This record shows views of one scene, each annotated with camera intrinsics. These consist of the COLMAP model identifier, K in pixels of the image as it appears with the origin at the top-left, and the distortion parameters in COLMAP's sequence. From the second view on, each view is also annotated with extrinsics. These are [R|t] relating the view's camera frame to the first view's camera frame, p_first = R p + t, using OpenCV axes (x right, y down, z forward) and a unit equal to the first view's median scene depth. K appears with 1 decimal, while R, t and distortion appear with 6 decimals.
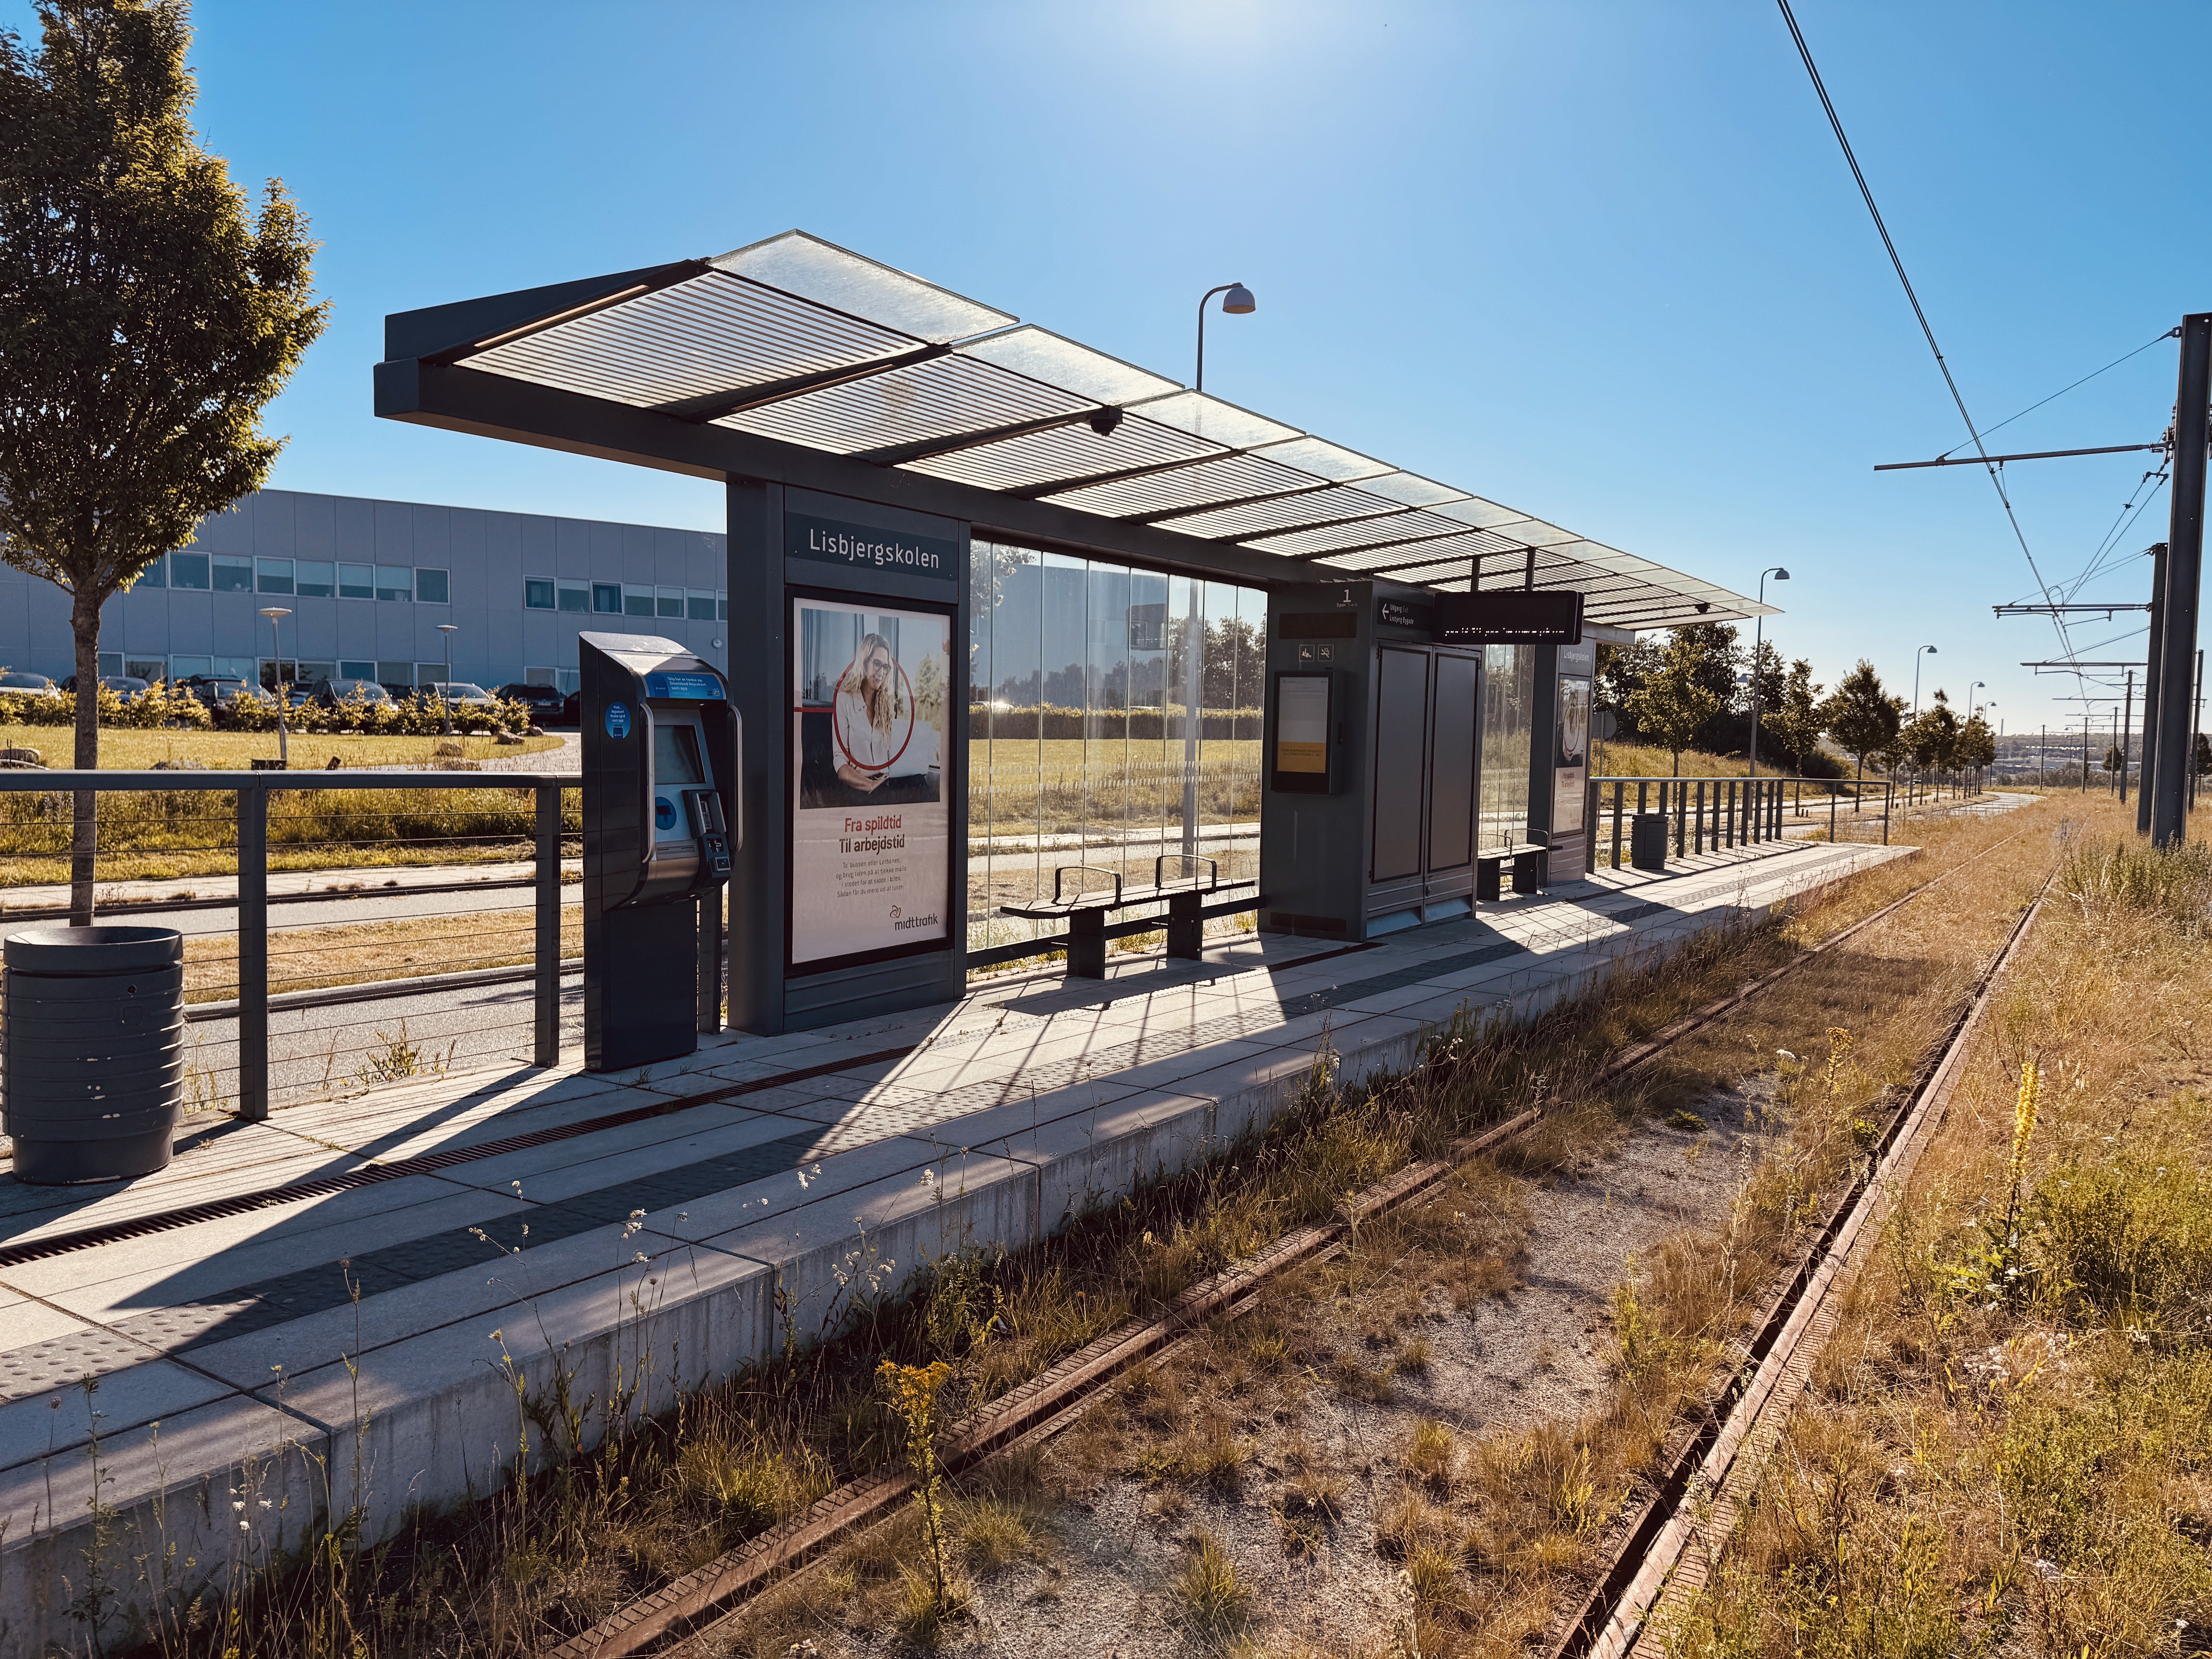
lens RADIAL K [[1576.8, 0, 1096.4], [0, 1576.8, 836.7], [0, 0, 1]] dist [0.054480, -0.000239]
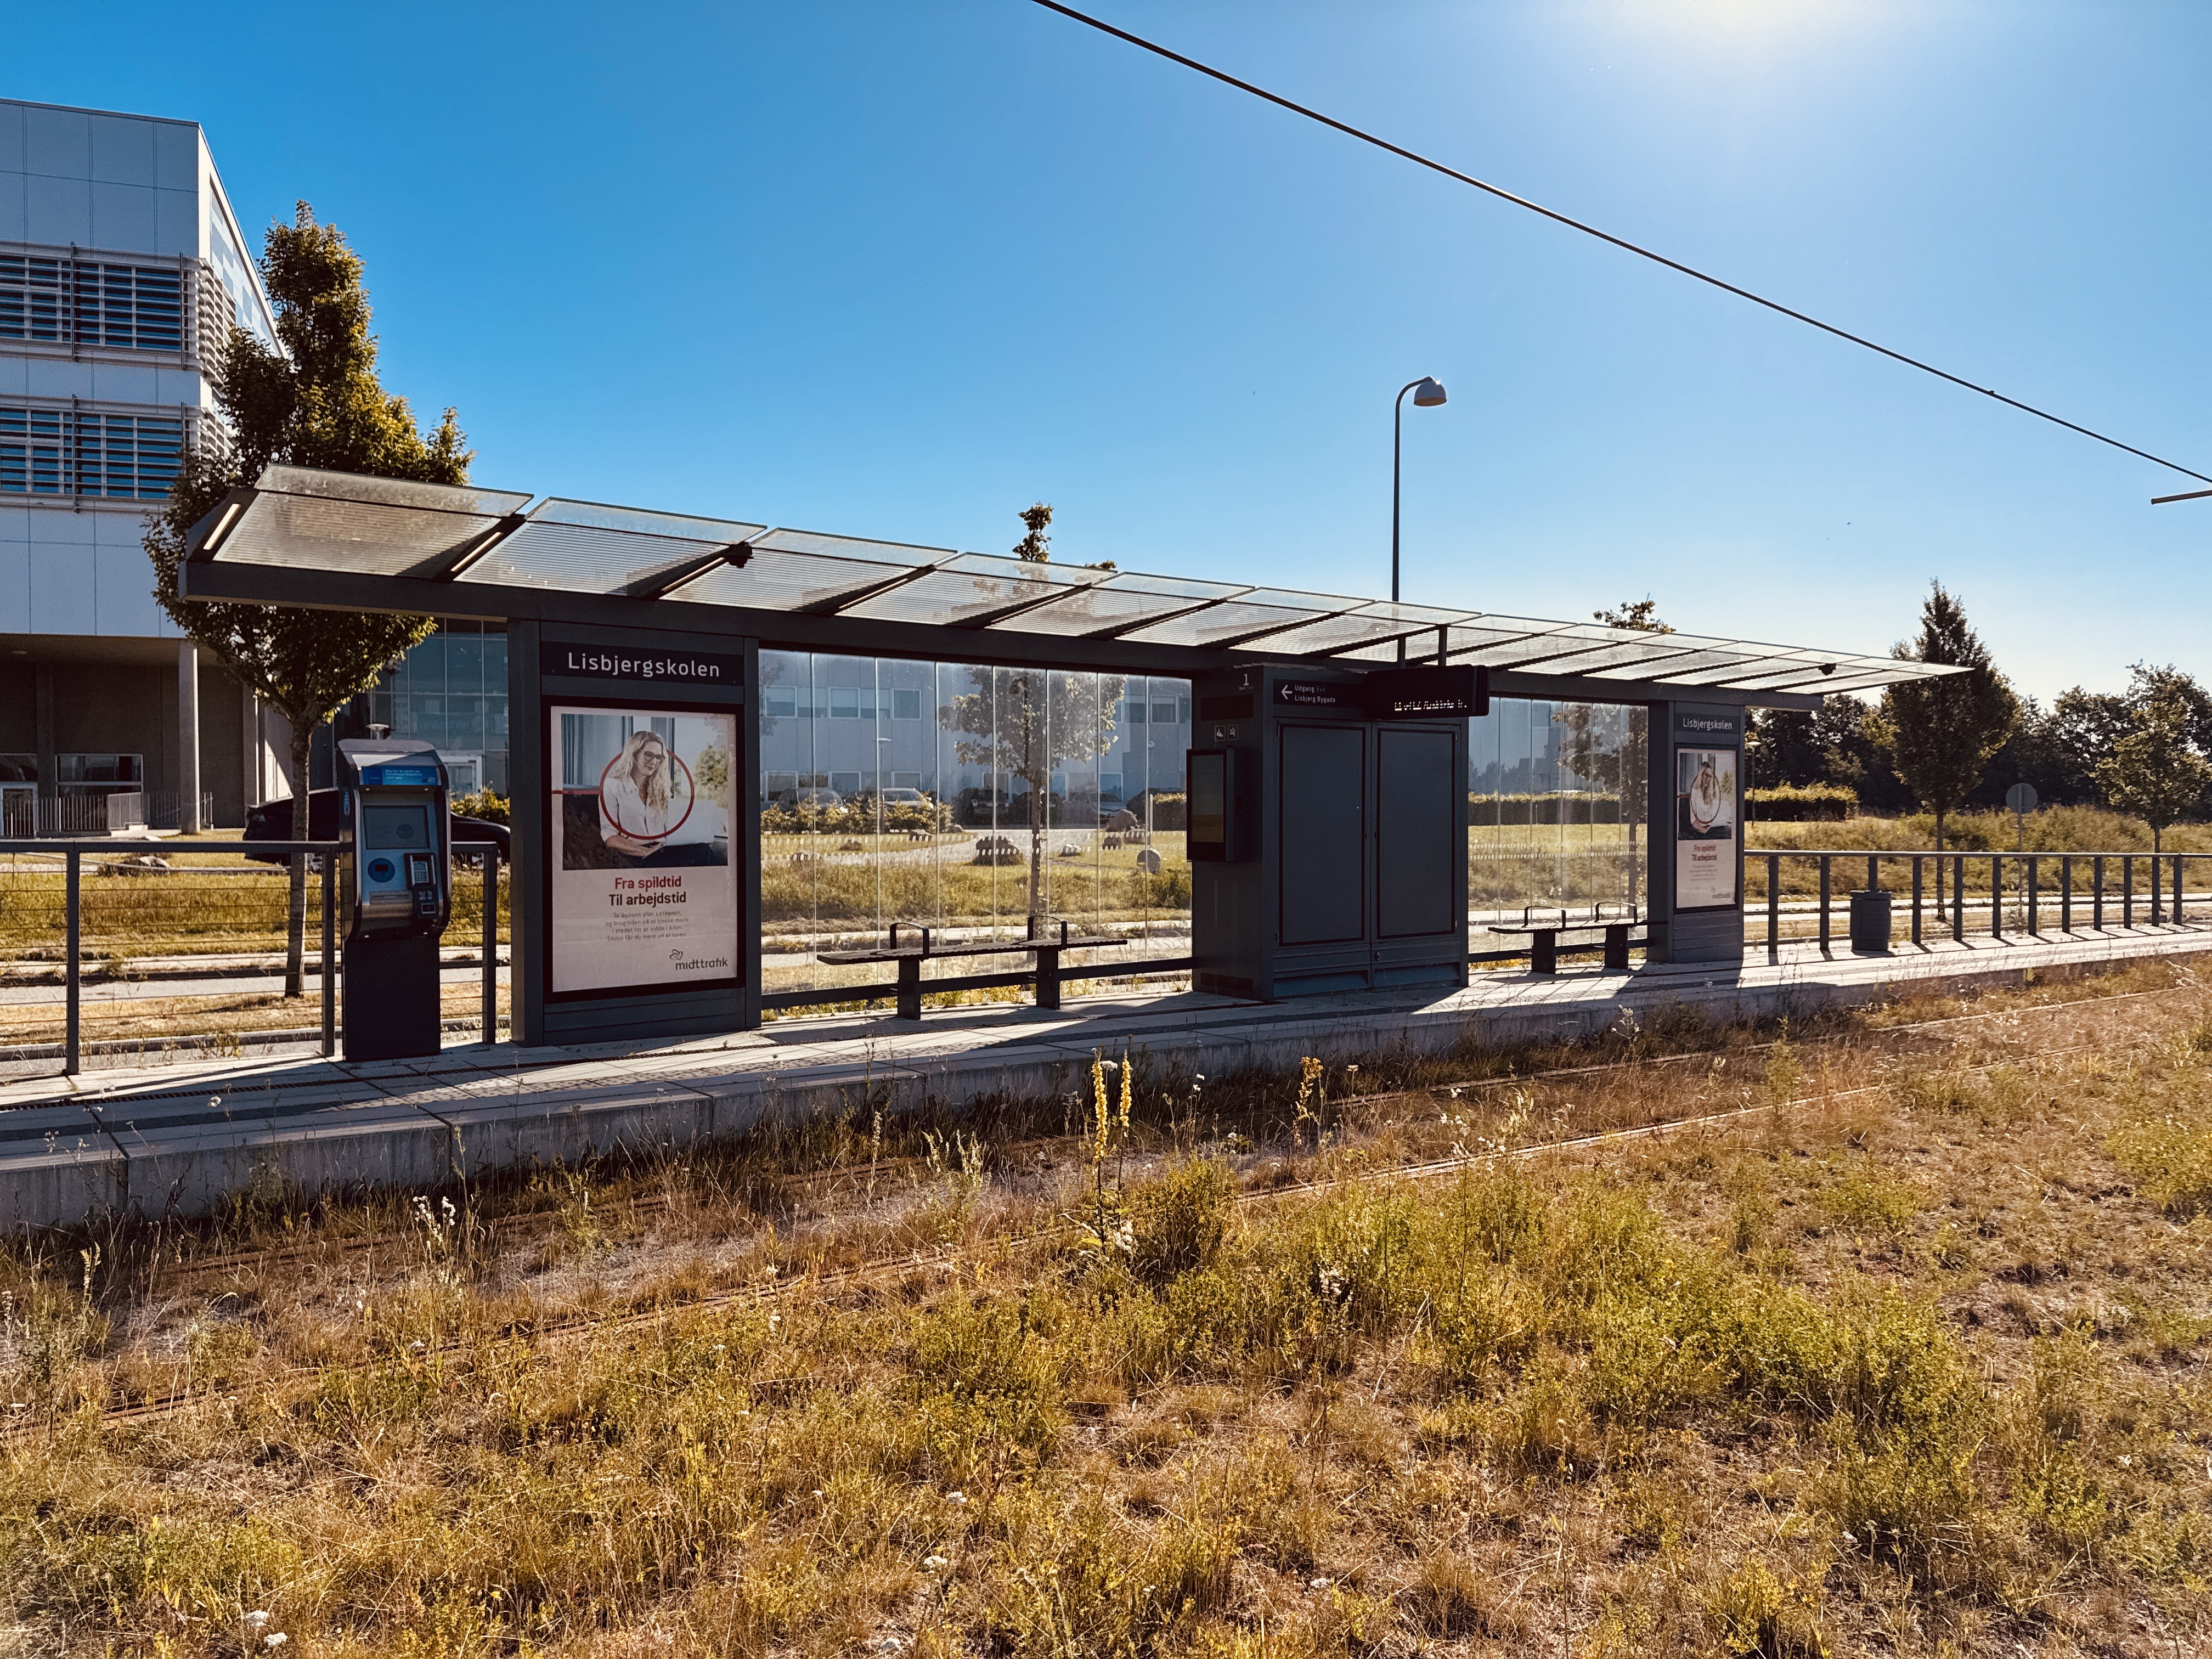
lens RADIAL K [[1576.8, 0, 1096.4], [0, 1576.8, 836.7], [0, 0, 1]] dist [0.054480, -0.000239]
pose [[0.948741, -0.016517, -0.315622, 0.563899], [-0.002324, 0.998242, -0.059228, 0.027466], [0.316045, 0.056926, 0.947035, -0.070862]]
